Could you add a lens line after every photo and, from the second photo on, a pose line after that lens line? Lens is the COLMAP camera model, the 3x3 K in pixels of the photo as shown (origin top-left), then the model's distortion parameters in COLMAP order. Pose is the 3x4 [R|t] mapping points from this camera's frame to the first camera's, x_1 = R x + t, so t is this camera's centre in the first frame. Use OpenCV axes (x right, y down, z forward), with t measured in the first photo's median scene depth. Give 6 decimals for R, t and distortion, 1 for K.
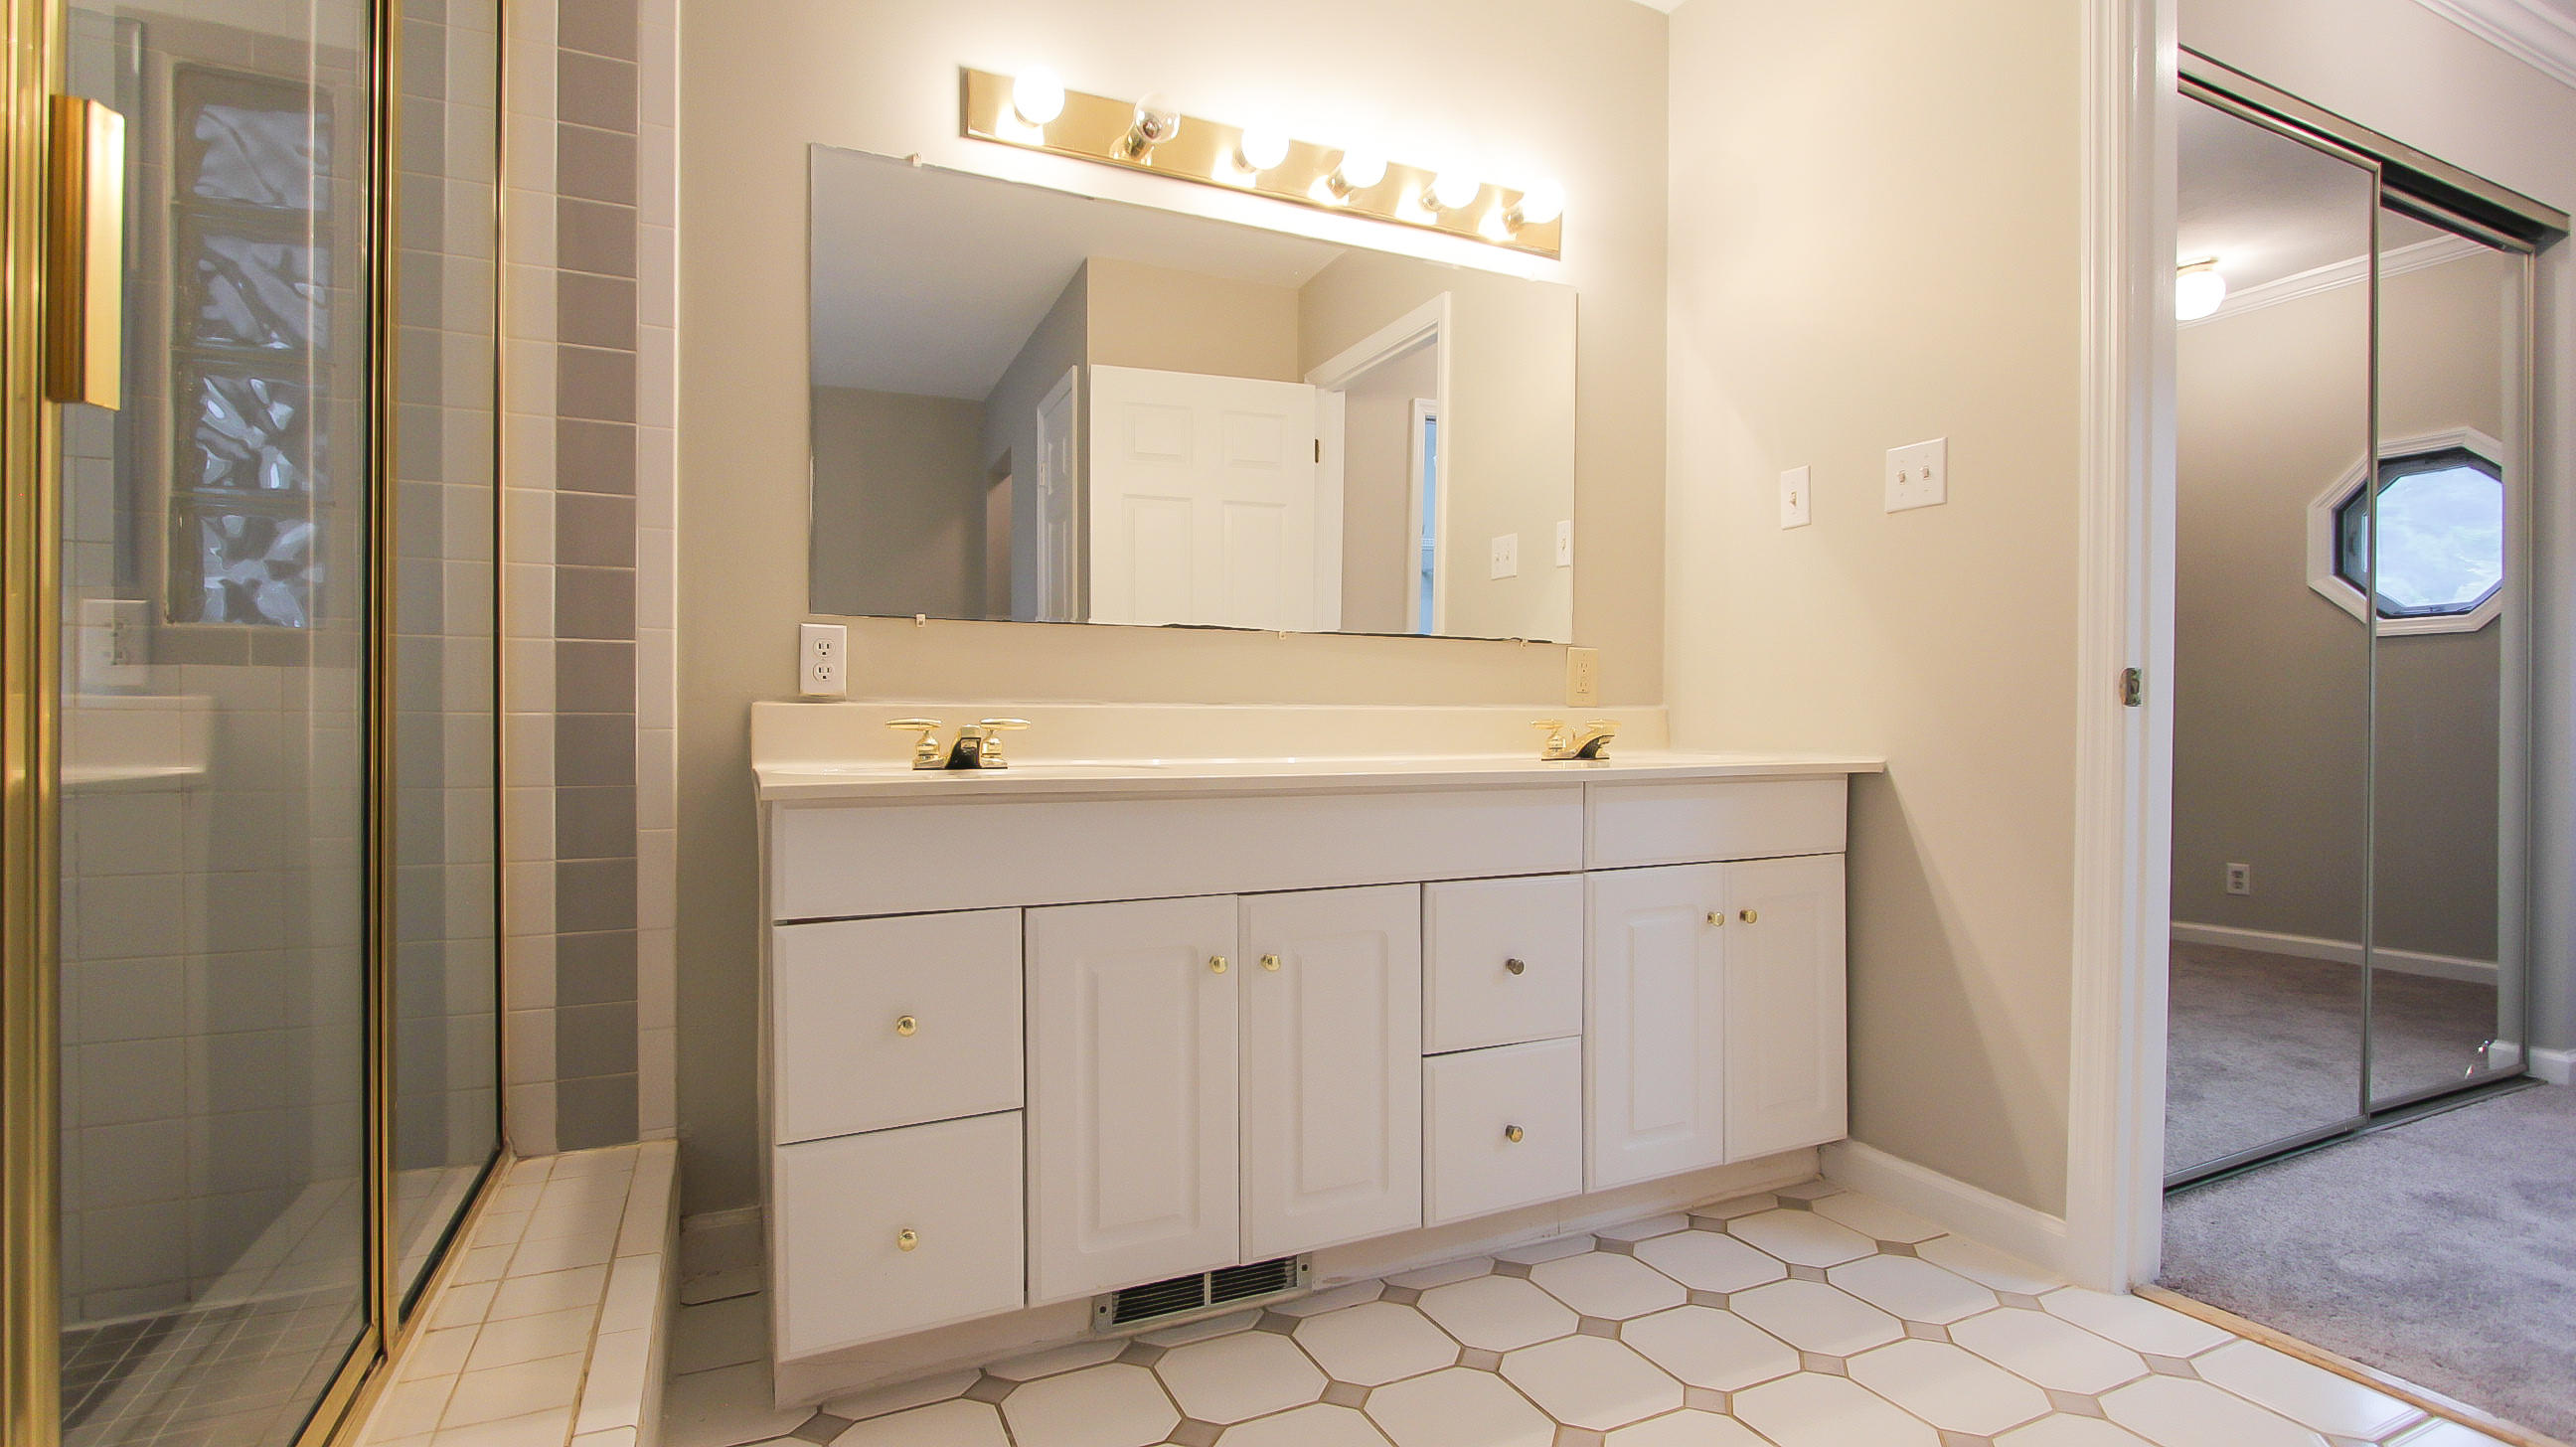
lens RADIAL K [[1177.2, 0, 1271.8], [0, 1177.2, 731.2], [0, 0, 1]] dist [-0.013399, 0.000303]
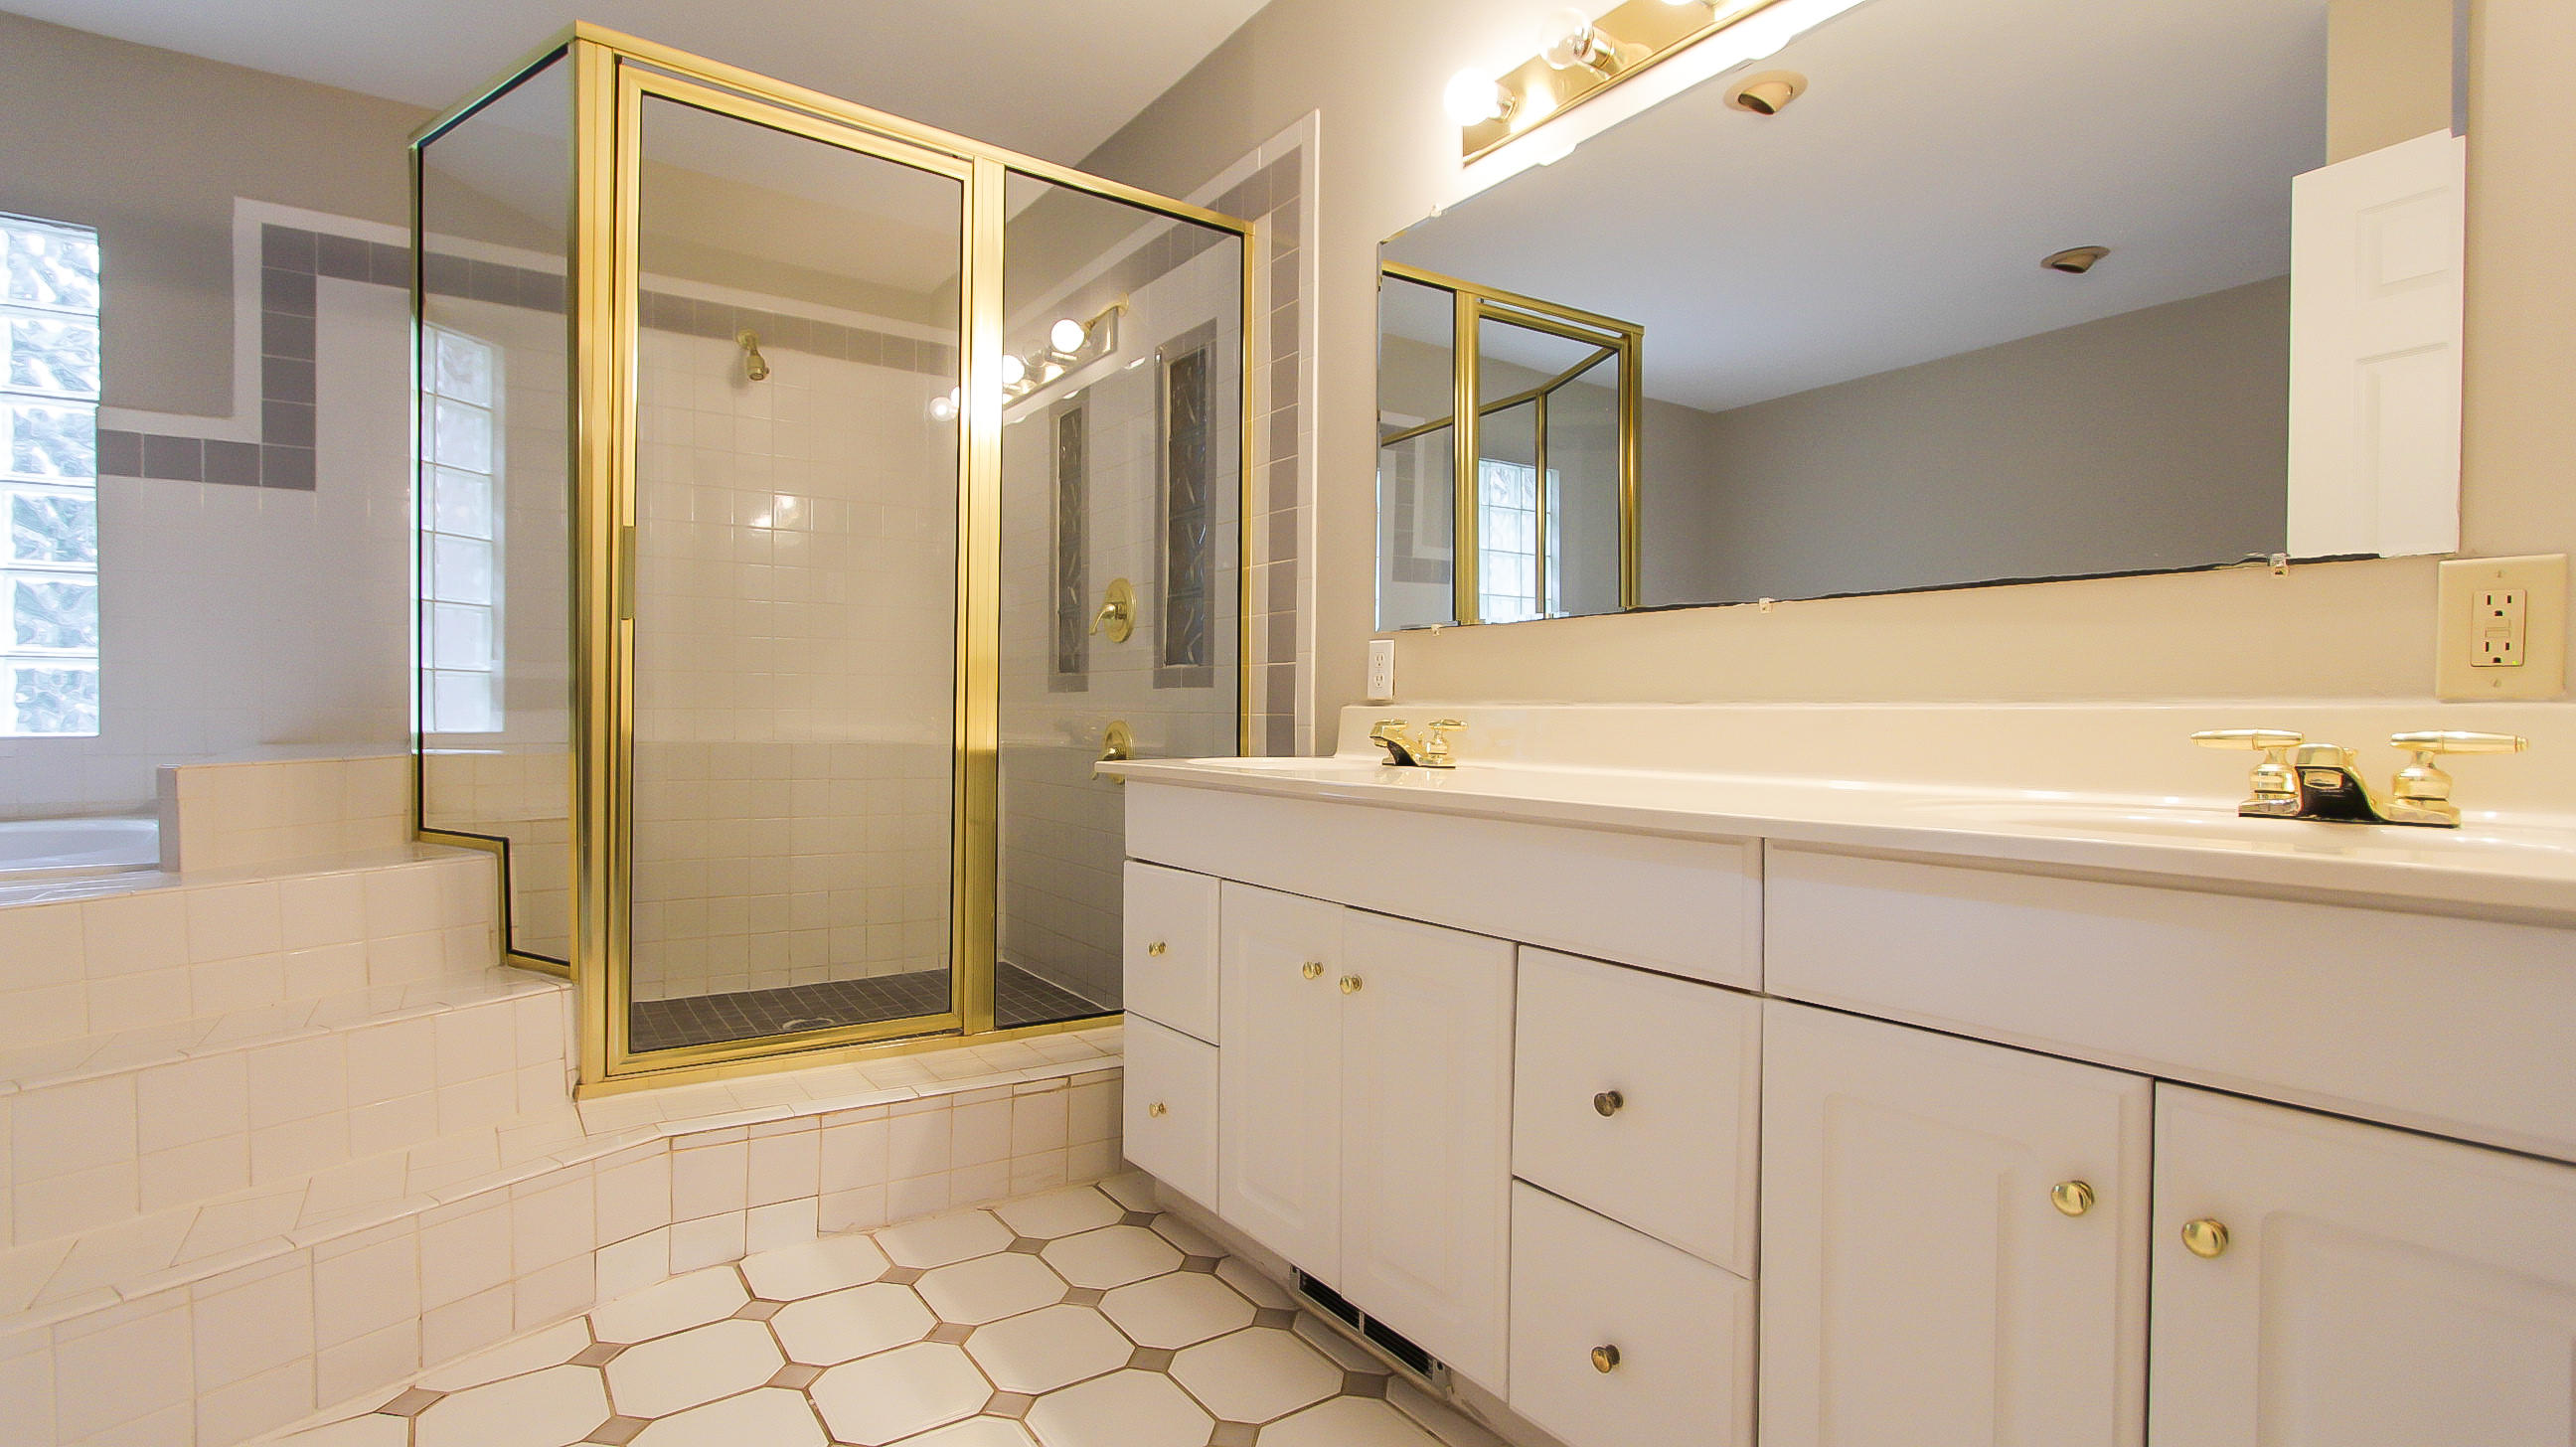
lens RADIAL K [[1177.2, 0, 1271.8], [0, 1177.2, 731.2], [0, 0, 1]] dist [-0.013399, 0.000303]
pose [[0.181693, 0.013181, -0.983267, 0.838525], [-0.018818, 0.999774, 0.009925, -0.008609], [0.983175, 0.016699, 0.181900, 0.725714]]
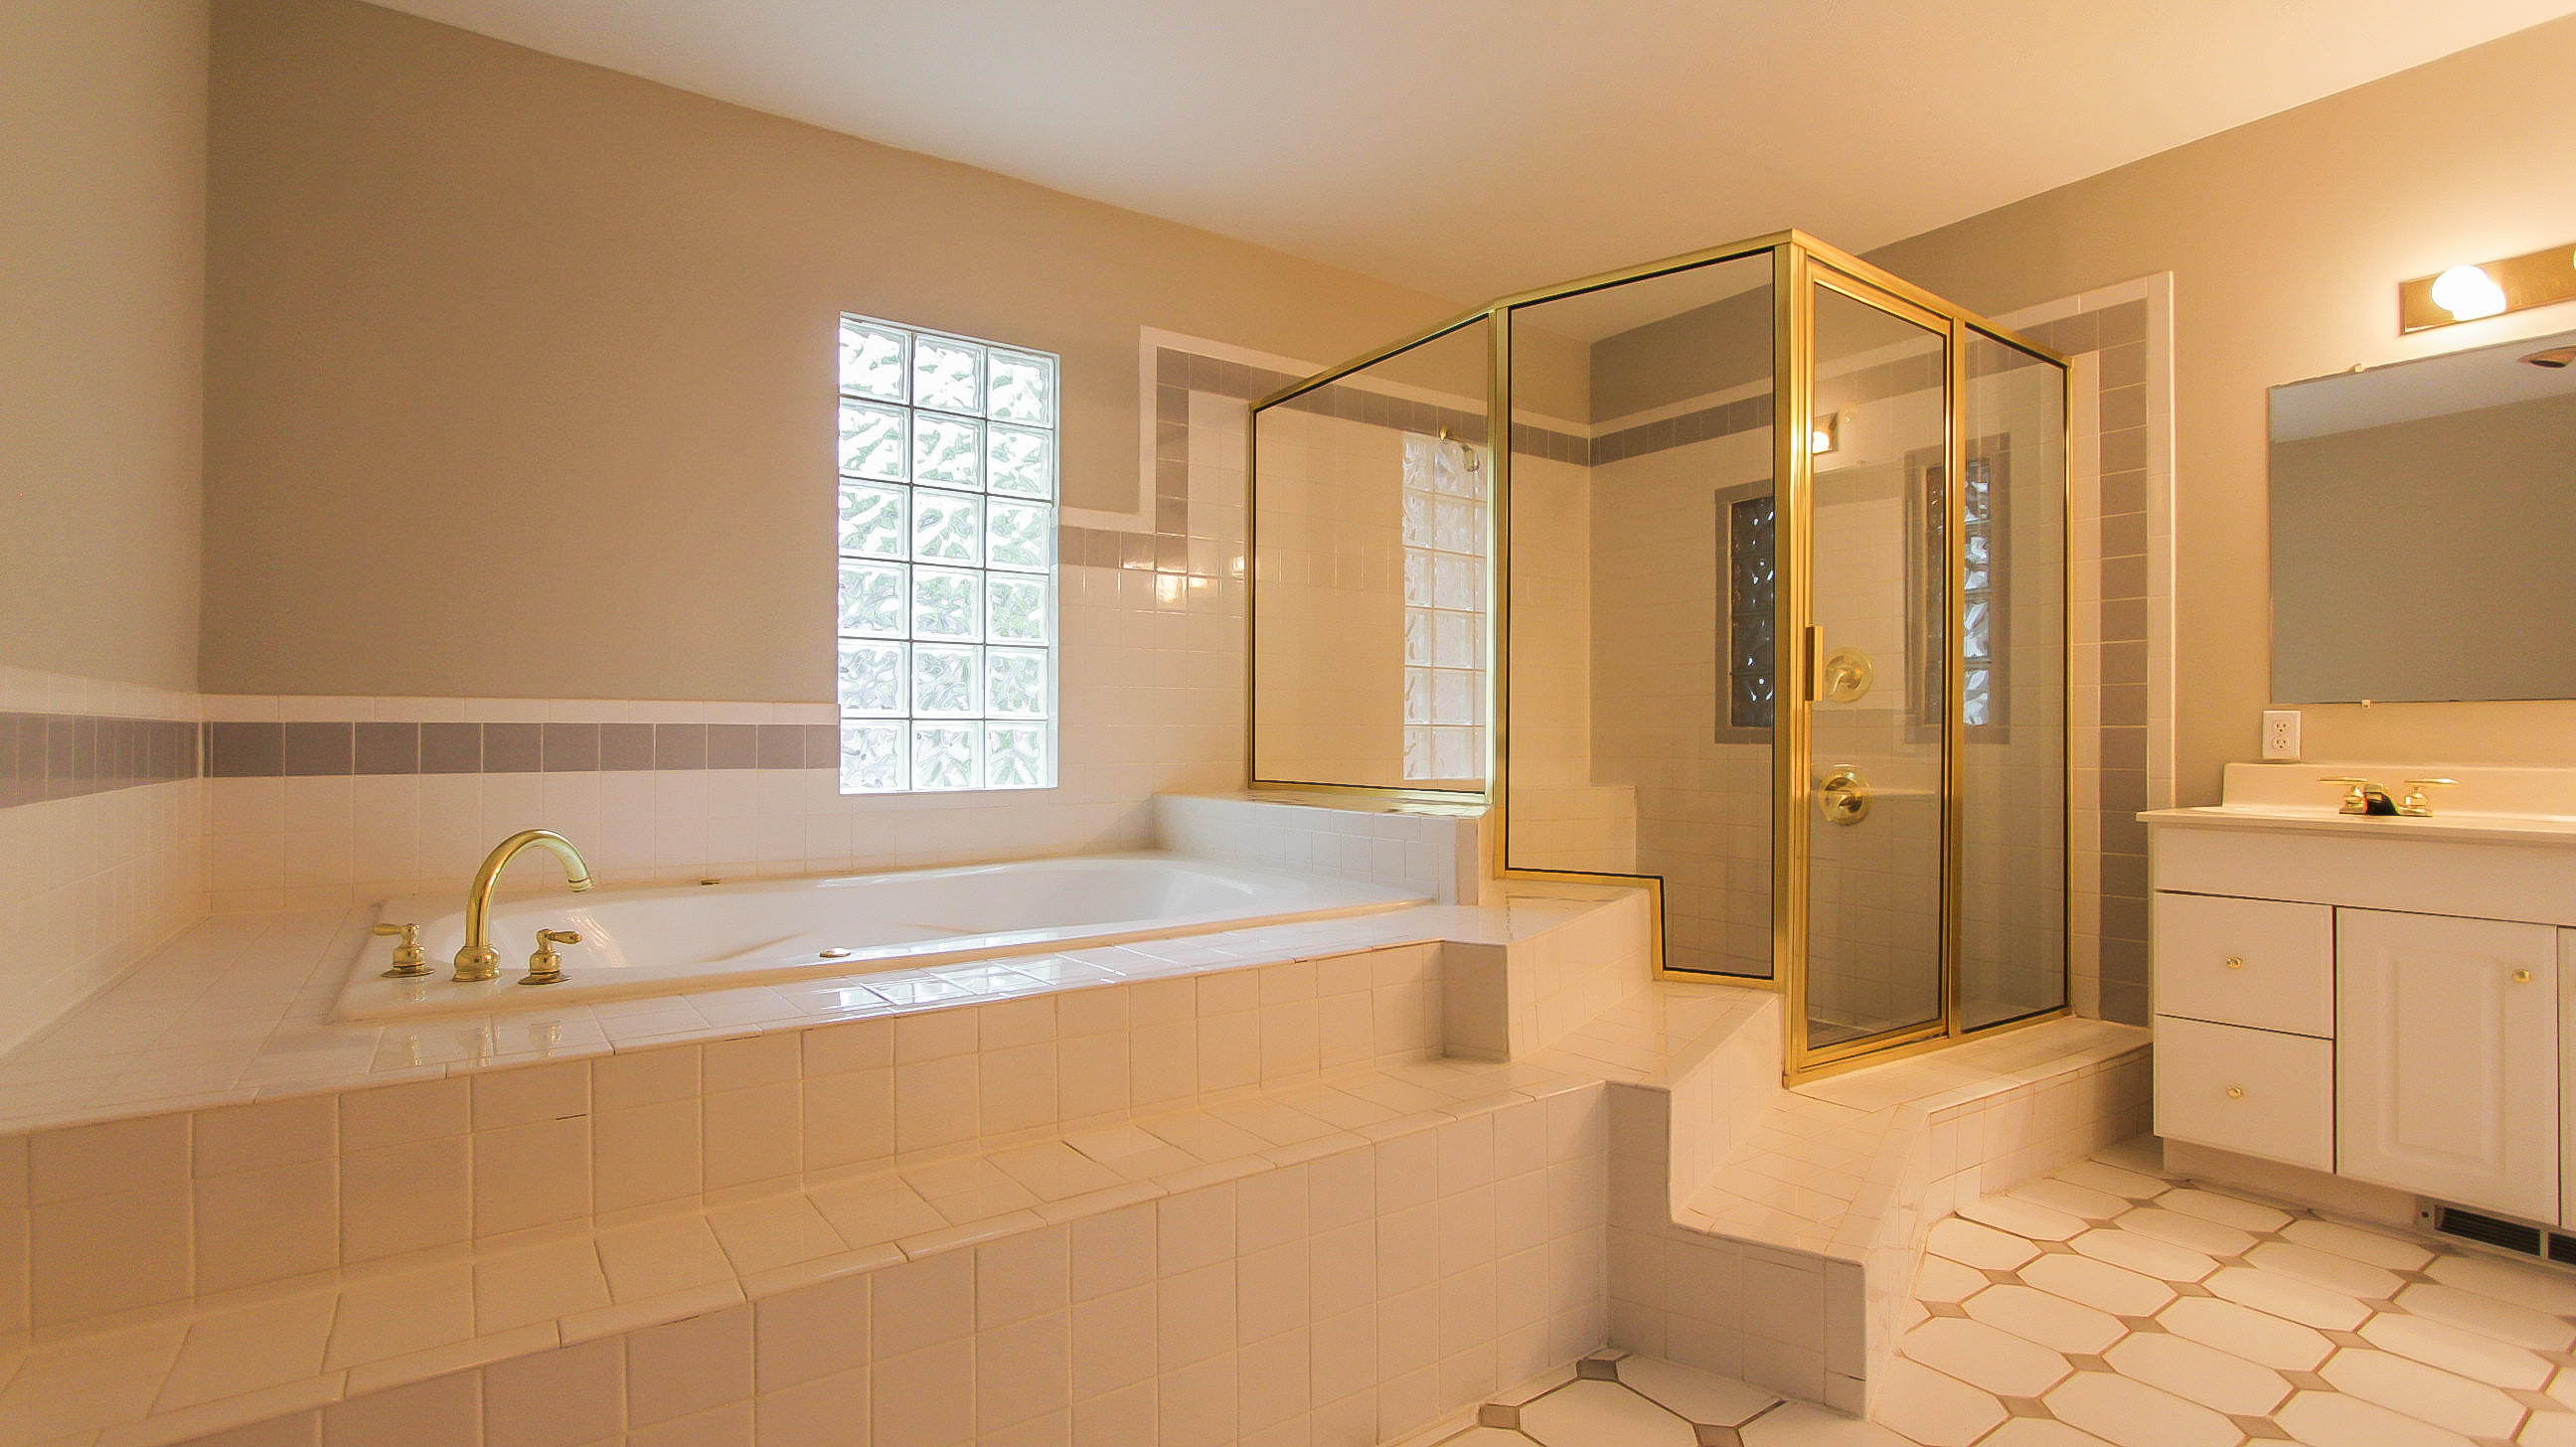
lens RADIAL K [[1193.4, 0, 1261.5], [0, 1193.4, 732.5], [0, 0, 1]] dist [-0.011666, -0.000231]
pose [[0.178412, -0.008720, -0.983917, 0.902601], [-0.016024, 0.999802, -0.011766, -0.028301], [0.983825, 0.017865, 0.178237, -0.547800]]
